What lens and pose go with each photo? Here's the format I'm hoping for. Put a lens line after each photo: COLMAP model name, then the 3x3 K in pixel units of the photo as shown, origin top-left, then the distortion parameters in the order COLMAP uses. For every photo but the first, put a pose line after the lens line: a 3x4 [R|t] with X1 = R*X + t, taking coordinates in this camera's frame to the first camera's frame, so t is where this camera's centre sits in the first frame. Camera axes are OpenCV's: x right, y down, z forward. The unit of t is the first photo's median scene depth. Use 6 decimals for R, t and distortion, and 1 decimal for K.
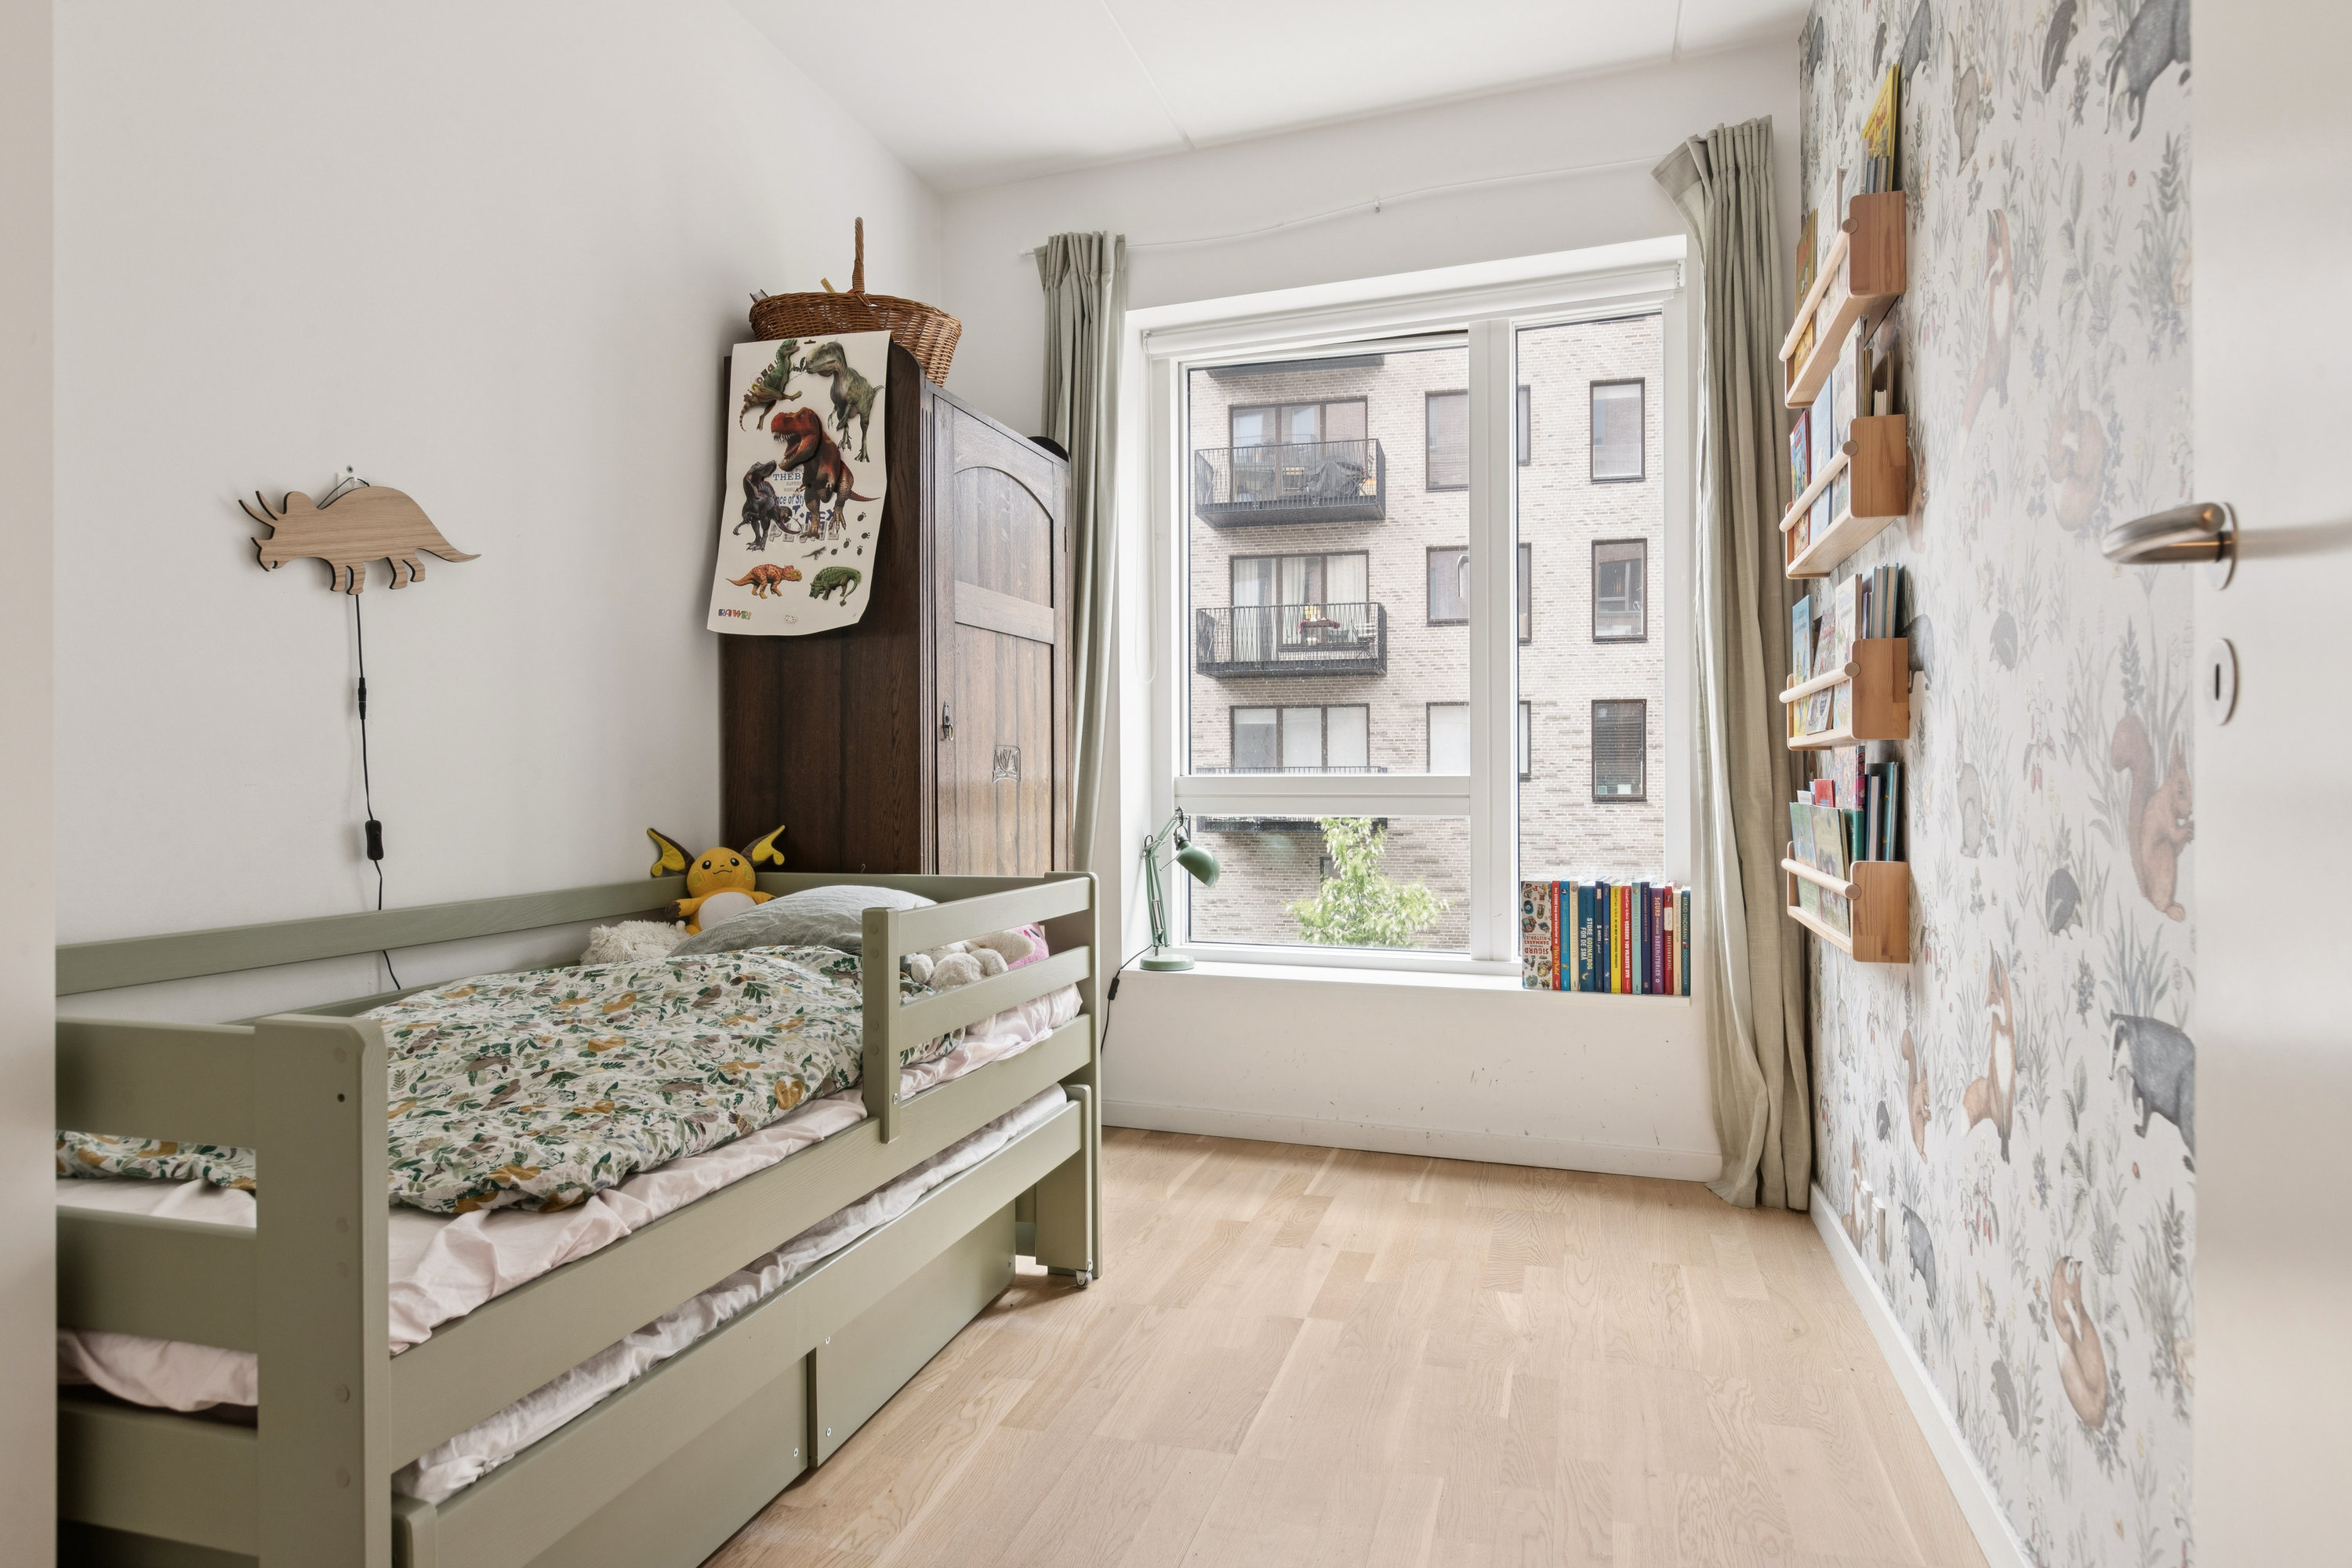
lens RADIAL K [[1419.3, 0, 1134.5], [0, 1419.3, 777.2], [0, 0, 1]] dist [-0.001899, 0.000235]
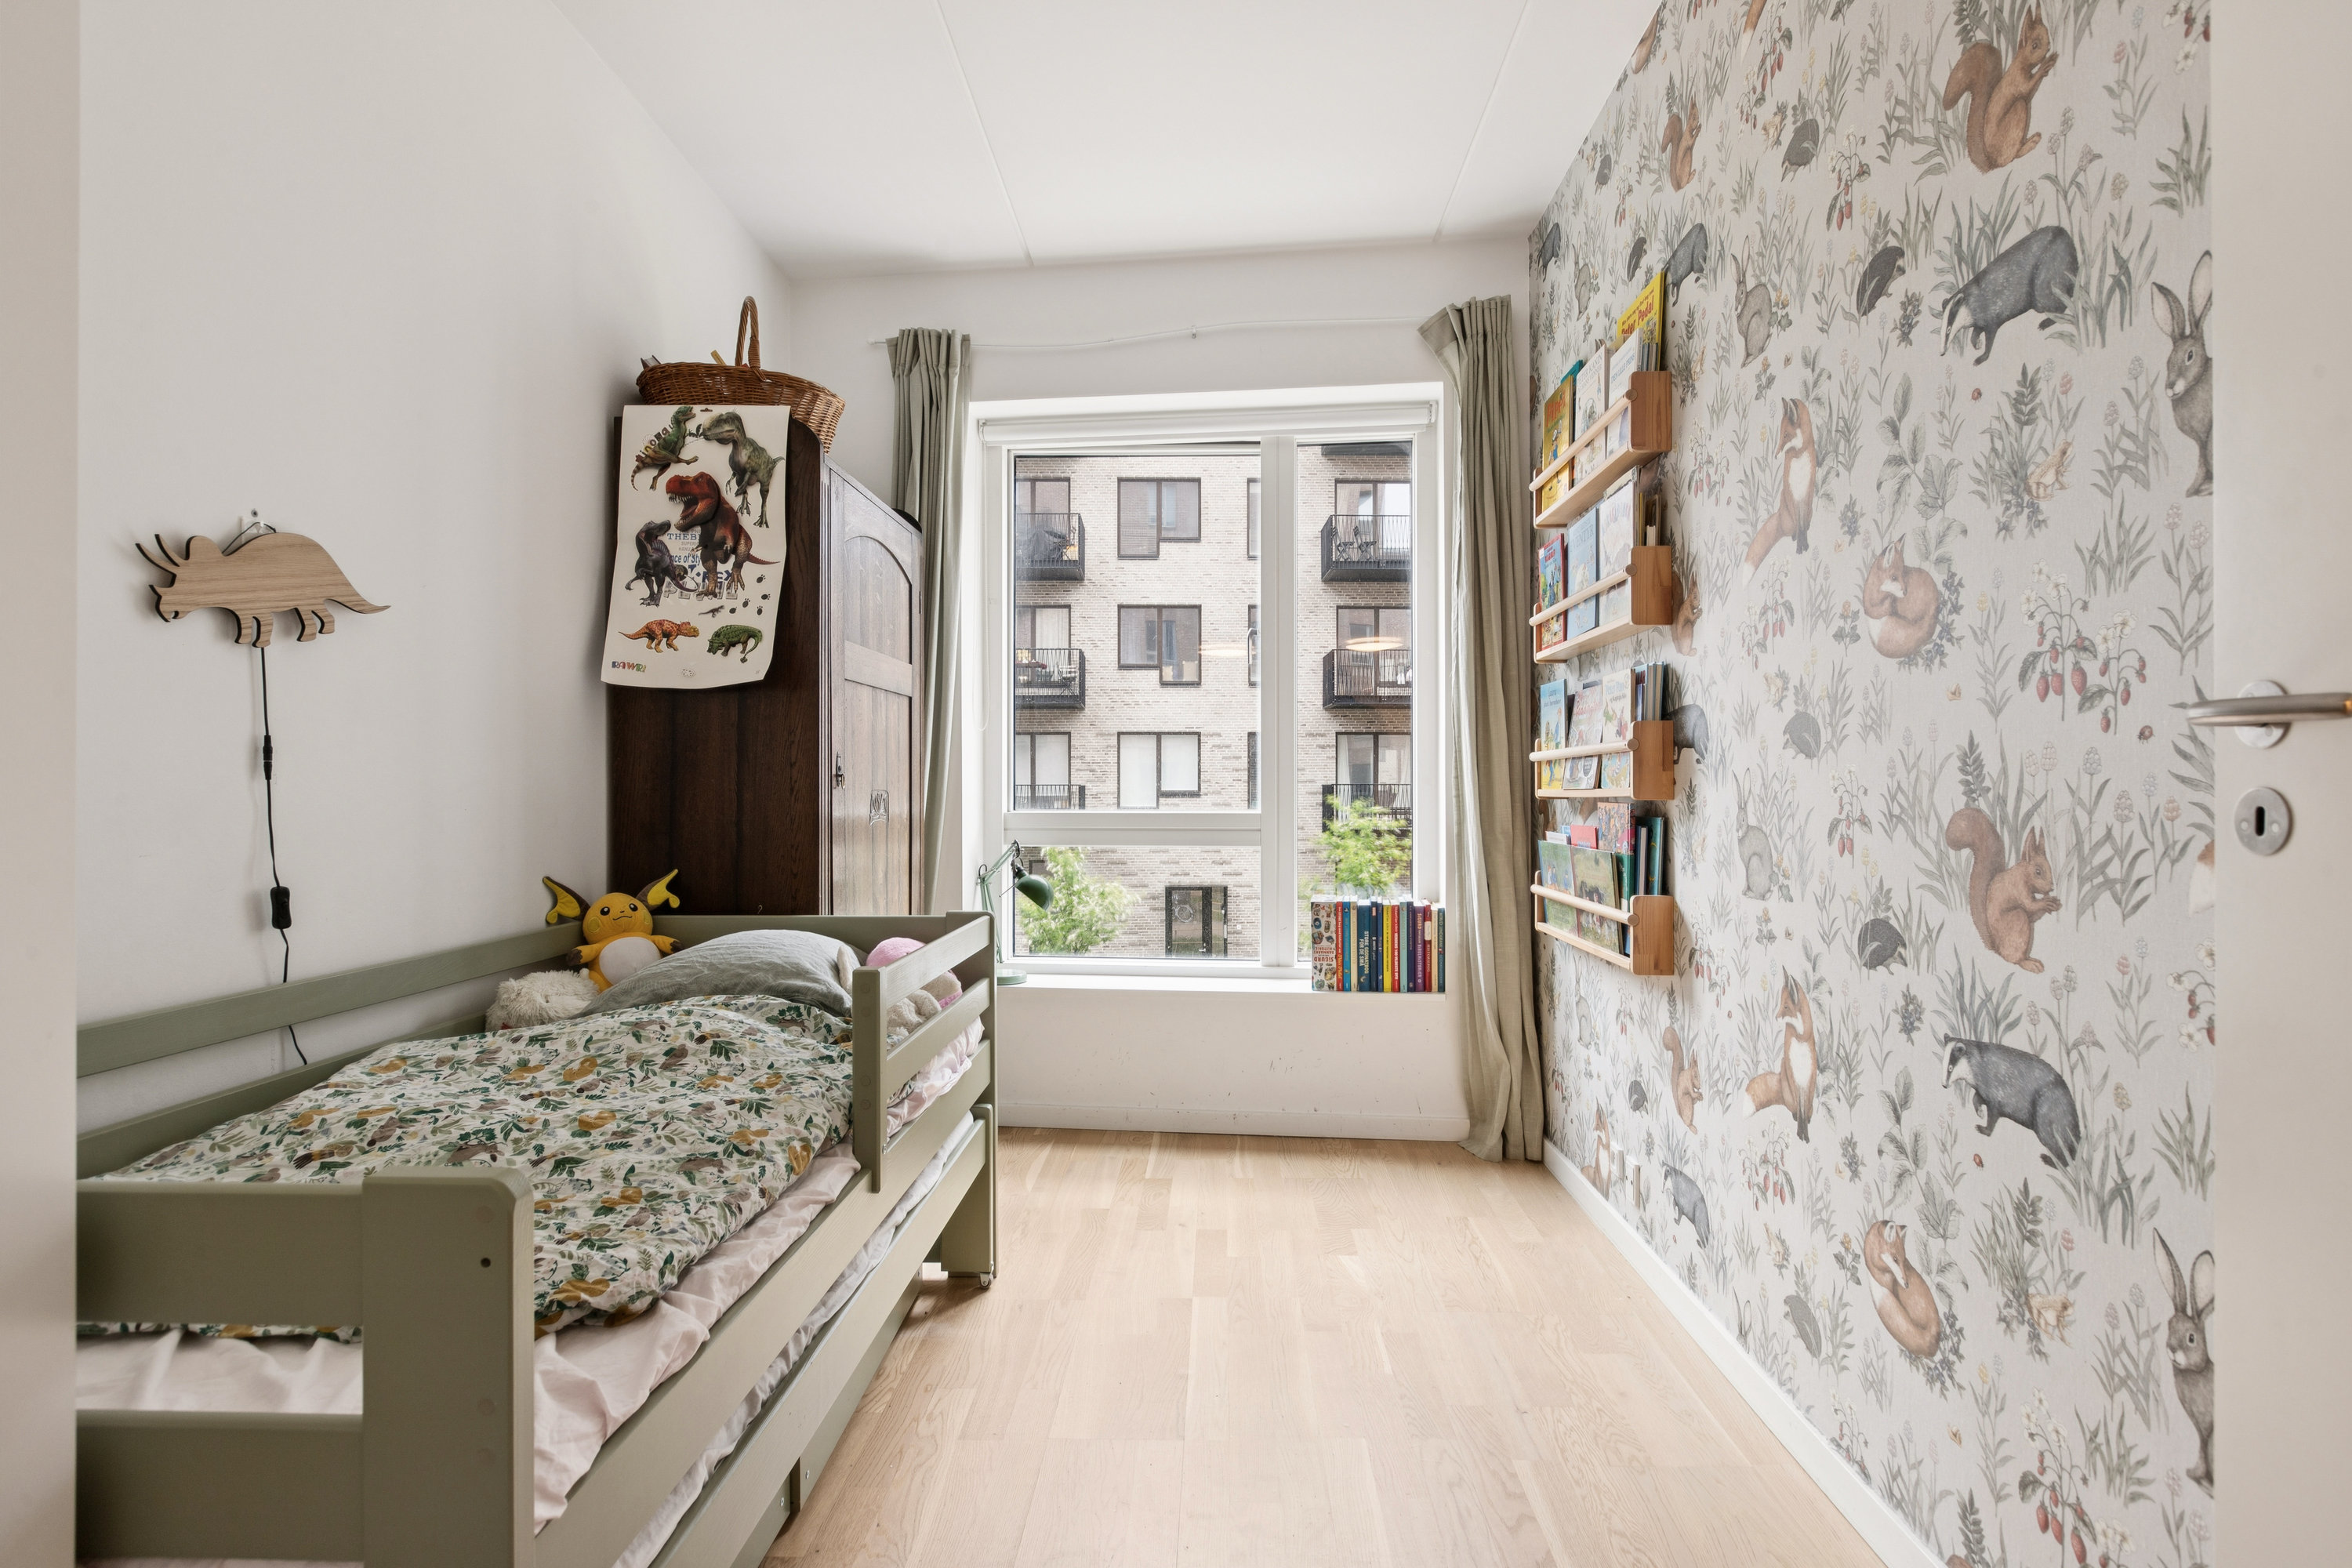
lens RADIAL K [[1183.8, 0, 1168.5], [0, 1183.8, 784.2], [0, 0, 1]] dist [0.000803, -0.001076]
pose [[0.965920, 0.003081, 0.258821, -0.167073], [-0.001897, 0.999987, -0.004823, -0.034359], [-0.258832, 0.004168, 0.965913, 0.085584]]
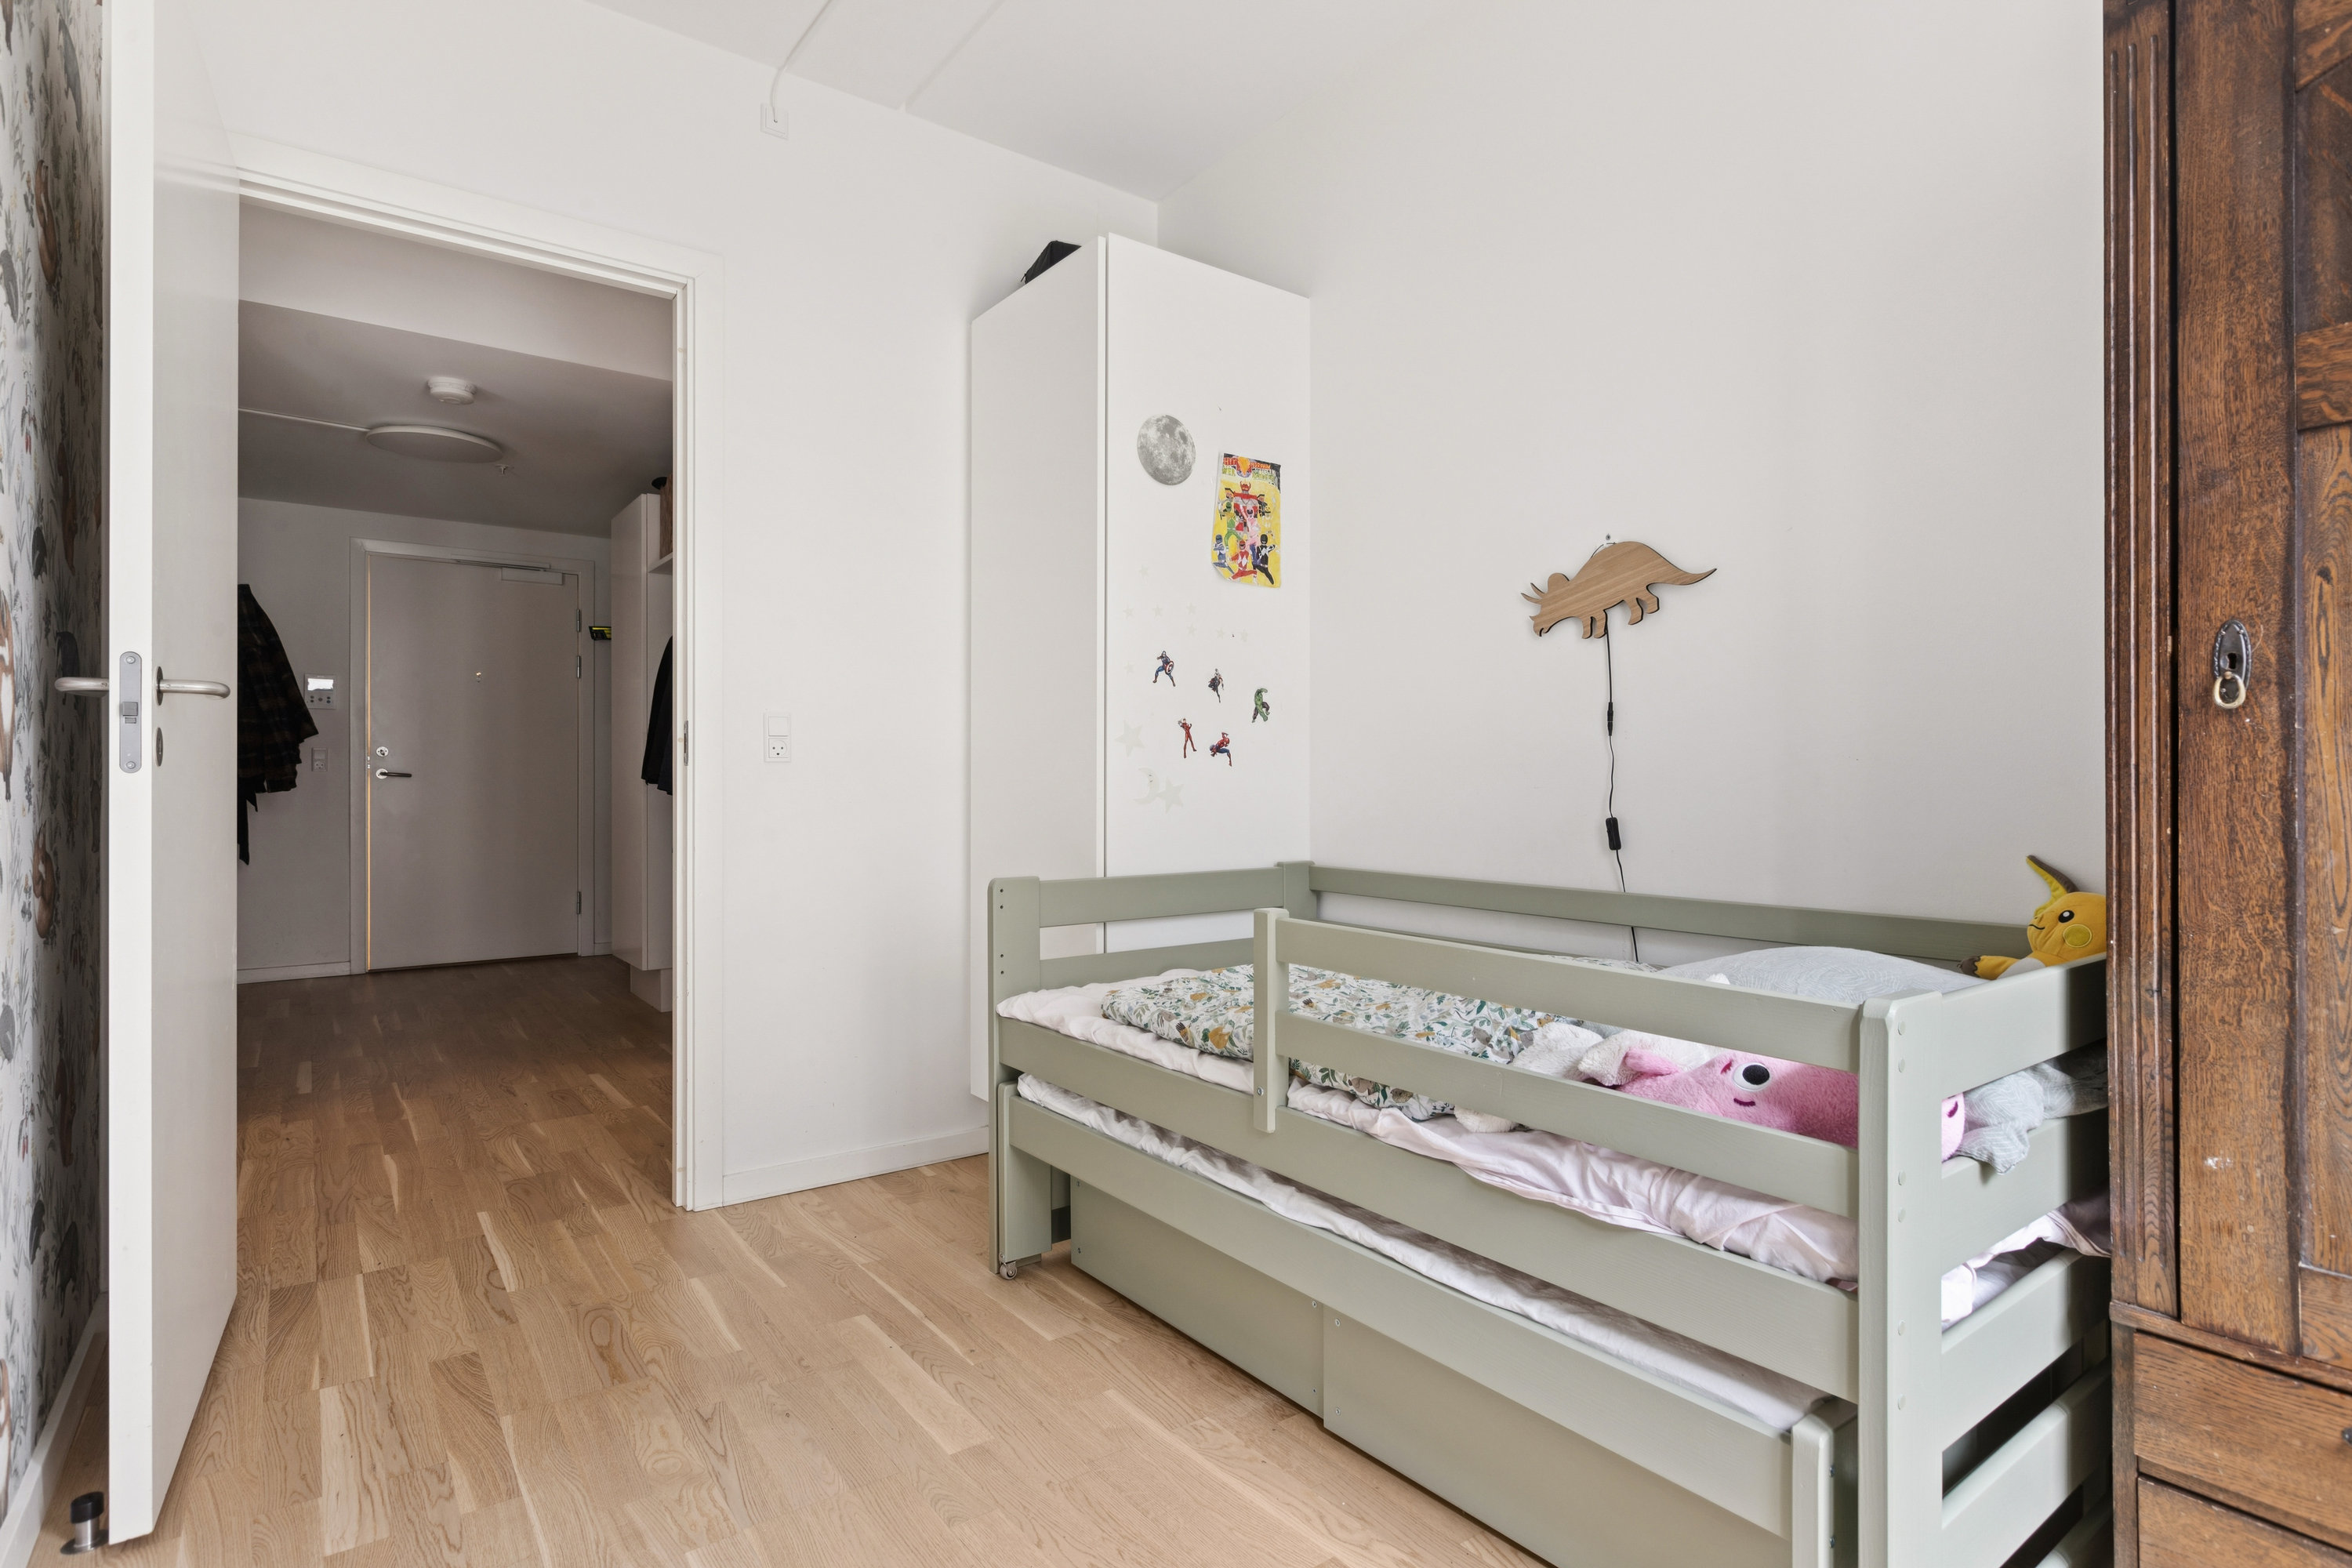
lens RADIAL K [[1183.8, 0, 1182.3], [0, 1183.8, 776.2], [0, 0, 1]] dist [0.000803, -0.001076]
pose [[-0.590544, 0.000788, -0.807005, 0.498616], [0.001676, 0.999999, -0.000250, -0.005701], [0.807004, -0.001500, -0.590545, 1.279949]]
